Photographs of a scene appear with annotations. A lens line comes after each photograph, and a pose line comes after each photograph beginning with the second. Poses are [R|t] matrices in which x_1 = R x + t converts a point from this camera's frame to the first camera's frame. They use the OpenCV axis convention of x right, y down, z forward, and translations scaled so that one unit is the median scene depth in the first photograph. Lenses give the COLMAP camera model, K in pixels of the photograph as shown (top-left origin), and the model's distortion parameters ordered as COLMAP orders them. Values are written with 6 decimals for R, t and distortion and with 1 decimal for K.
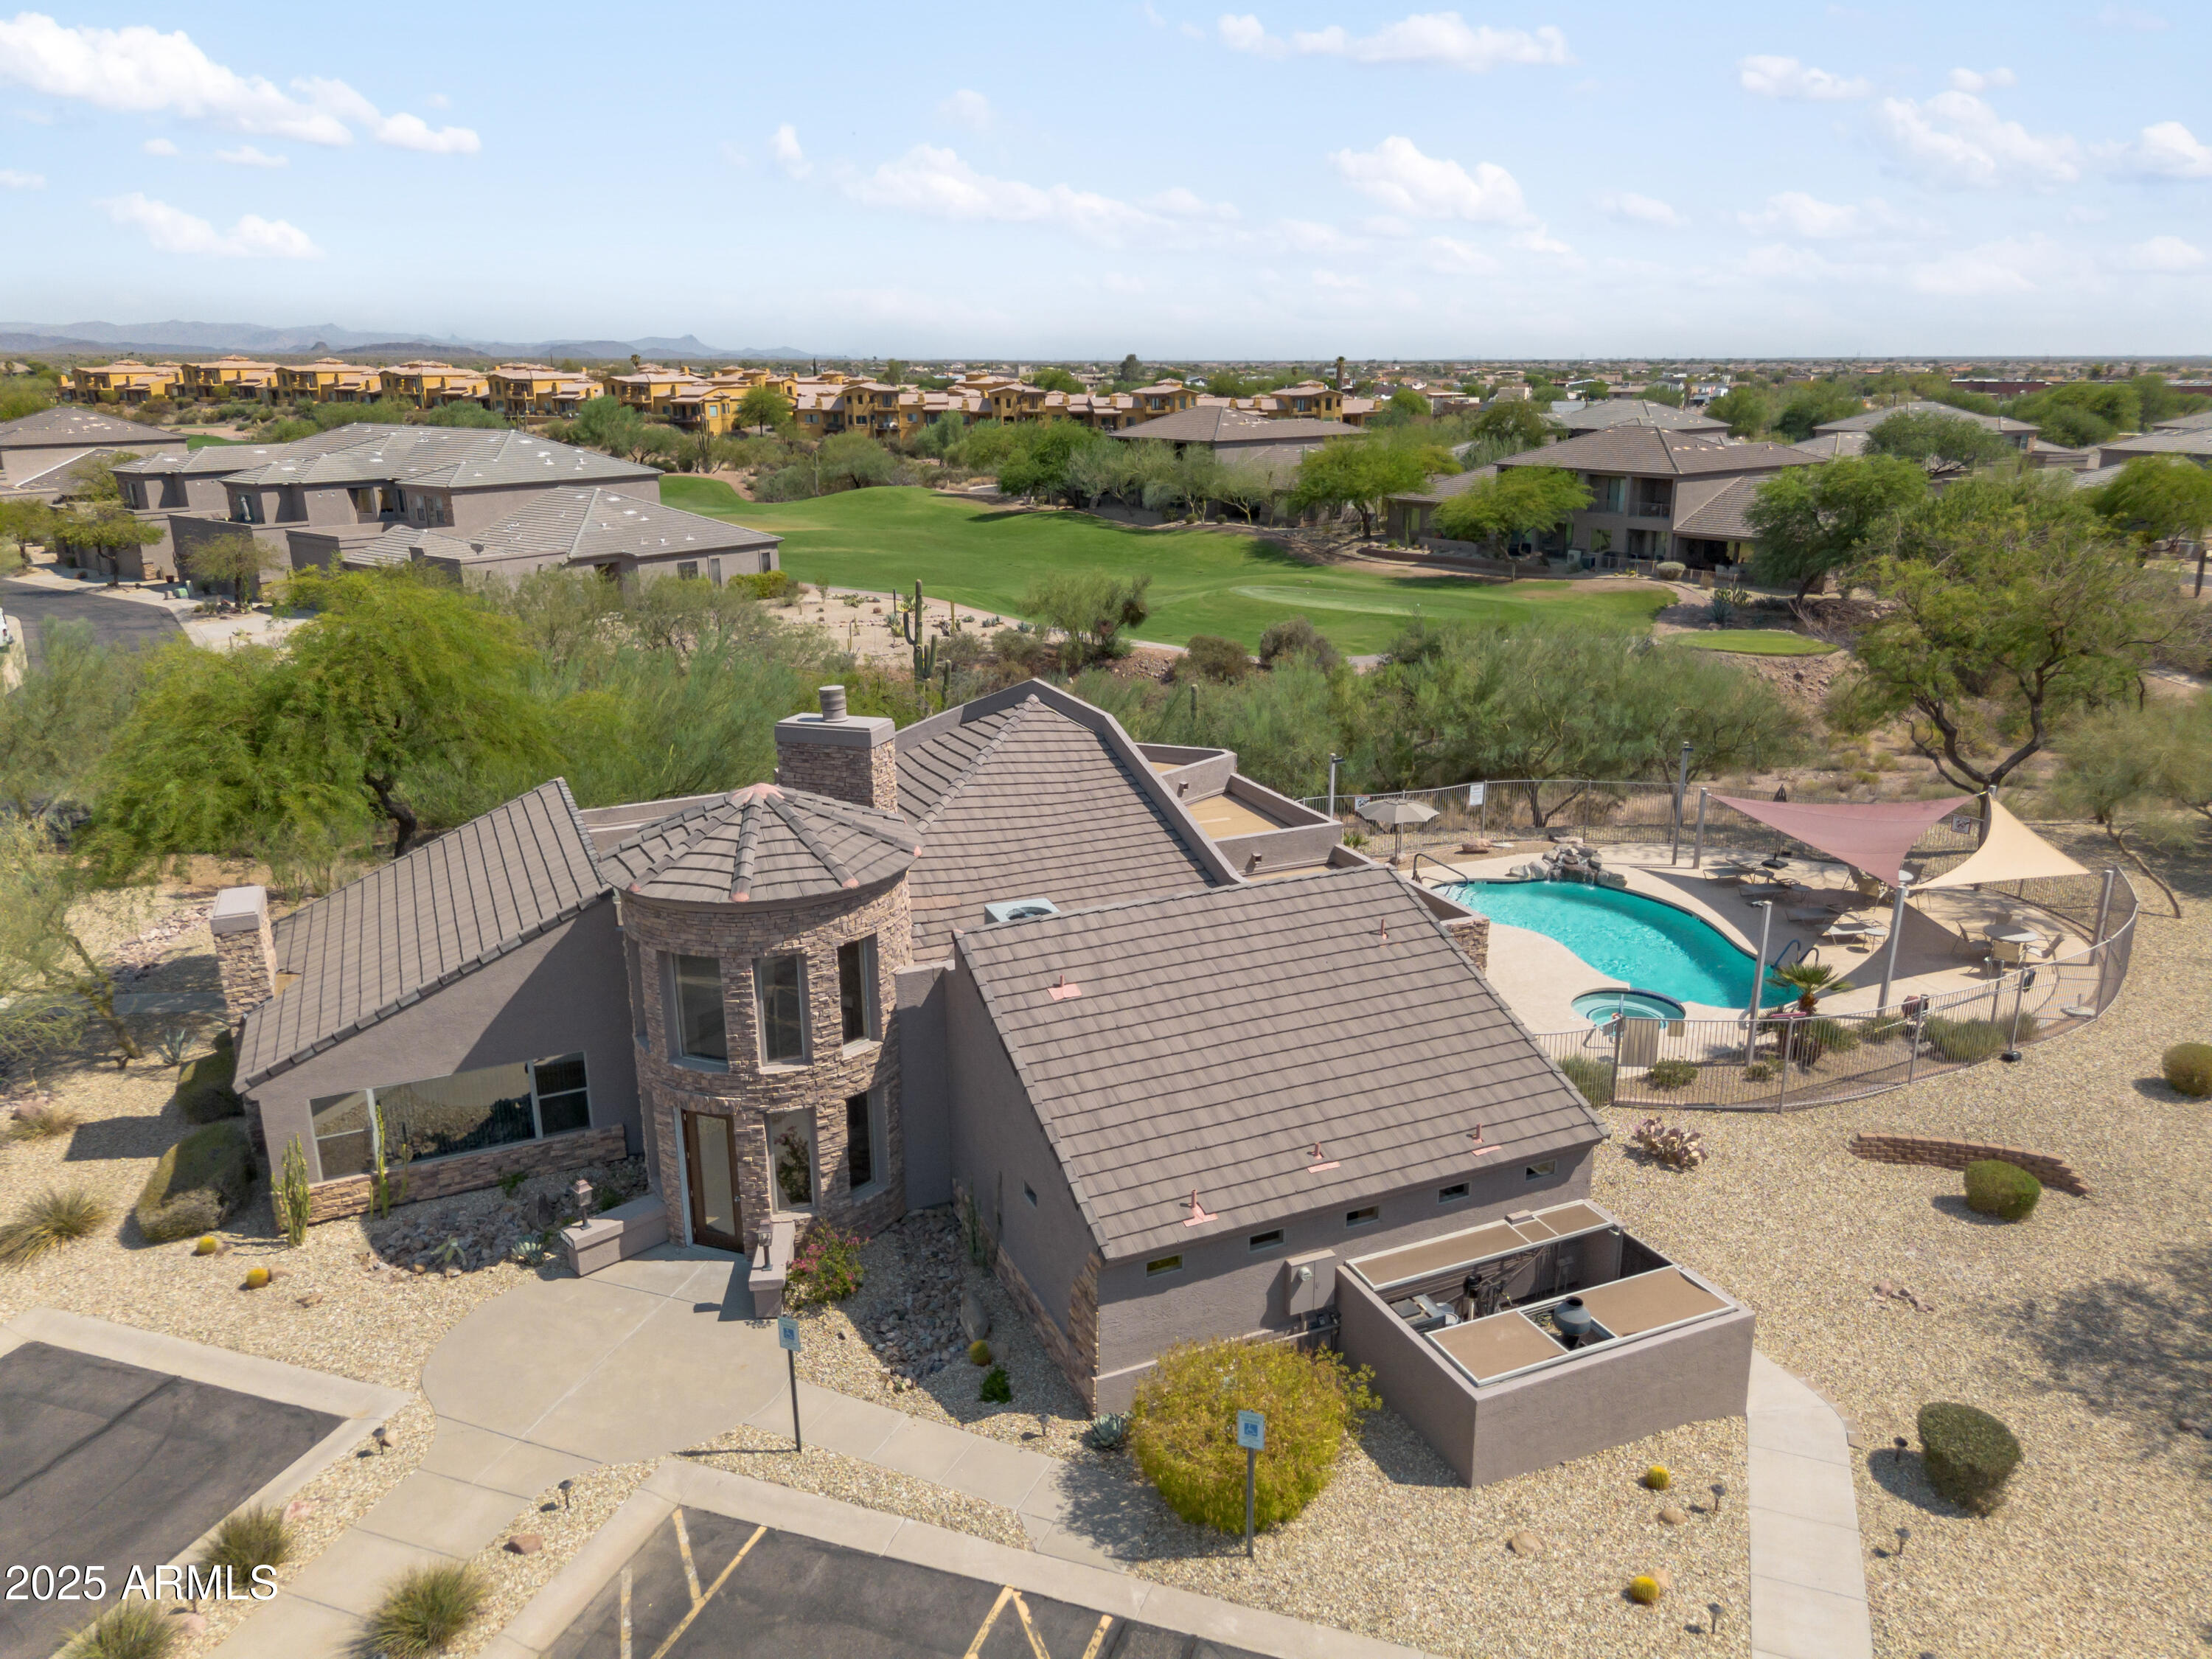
lens RADIAL K [[1581.1, 0, 1106.0], [0, 1581.1, 829.5], [0, 0, 1]] dist [0.075113, -0.081091]
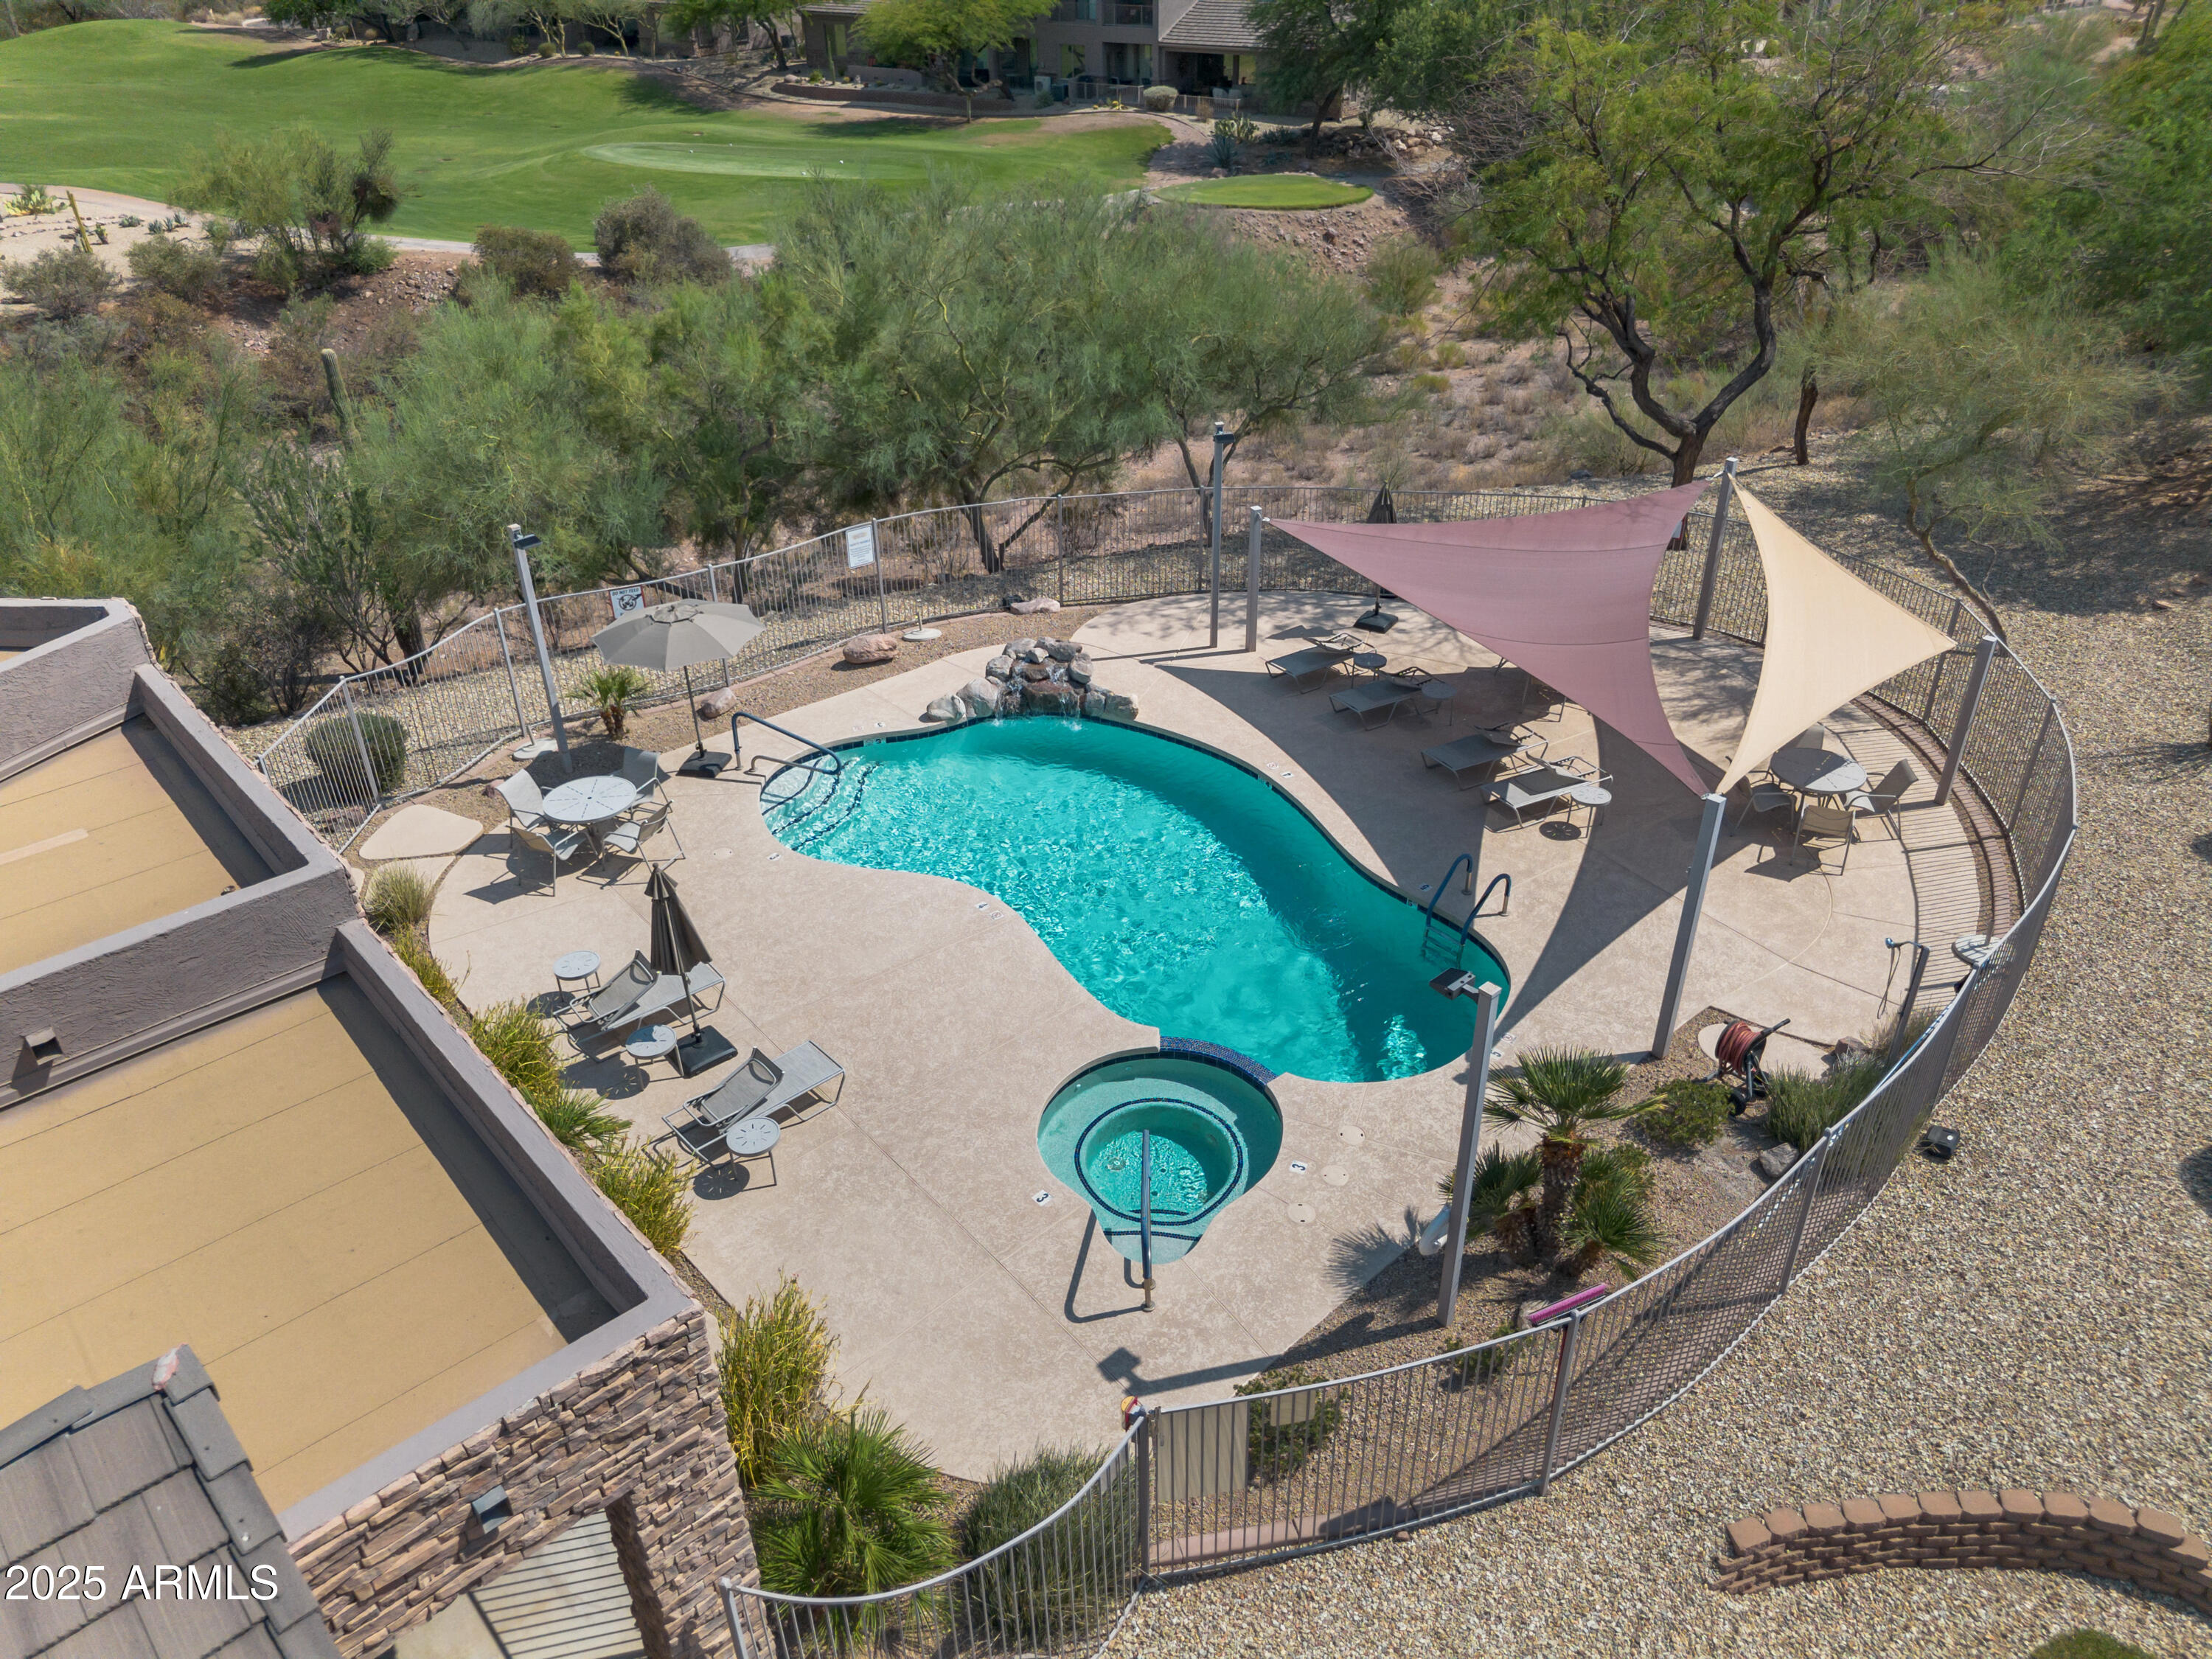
lens RADIAL K [[1581.1, 0, 1106.0], [0, 1581.1, 829.5], [0, 0, 1]] dist [0.075113, -0.081091]
pose [[0.952557, -0.163813, 0.256514, 0.088917], [0.094166, 0.960071, 0.263432, -0.035234], [-0.289426, -0.226780, 0.929948, 0.255447]]
